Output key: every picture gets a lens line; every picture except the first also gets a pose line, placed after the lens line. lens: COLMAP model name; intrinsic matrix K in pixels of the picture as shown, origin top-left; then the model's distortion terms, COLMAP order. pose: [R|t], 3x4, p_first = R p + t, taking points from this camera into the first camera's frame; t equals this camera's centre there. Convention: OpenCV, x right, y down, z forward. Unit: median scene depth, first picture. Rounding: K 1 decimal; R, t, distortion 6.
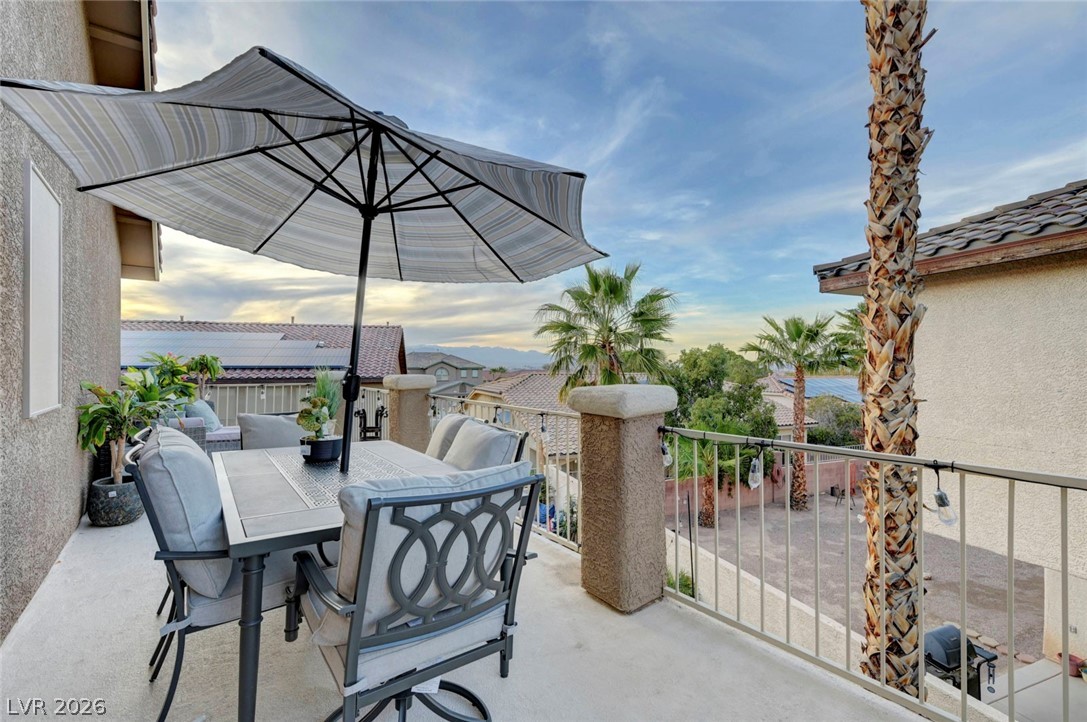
lens RADIAL K [[467.0, 0, 543.5], [0, 467.0, 361.0], [0, 0, 1]] dist [0.001287, 0.000029]
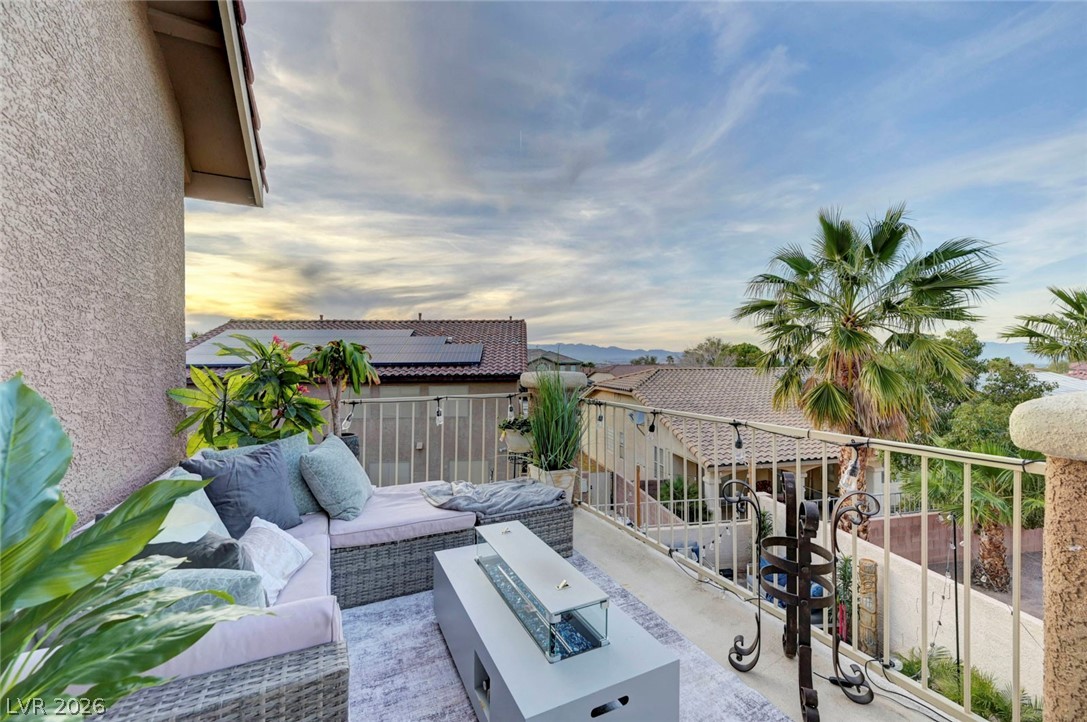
lens RADIAL K [[434.5, 0, 544.6], [0, 434.5, 348.8], [0, 0, 1]] dist [-0.000062, -0.000293]
pose [[0.982016, -0.012874, -0.188357, -0.099296], [0.009440, 0.999773, -0.019114, 0.001327], [0.188561, 0.016992, 0.981915, 0.137158]]
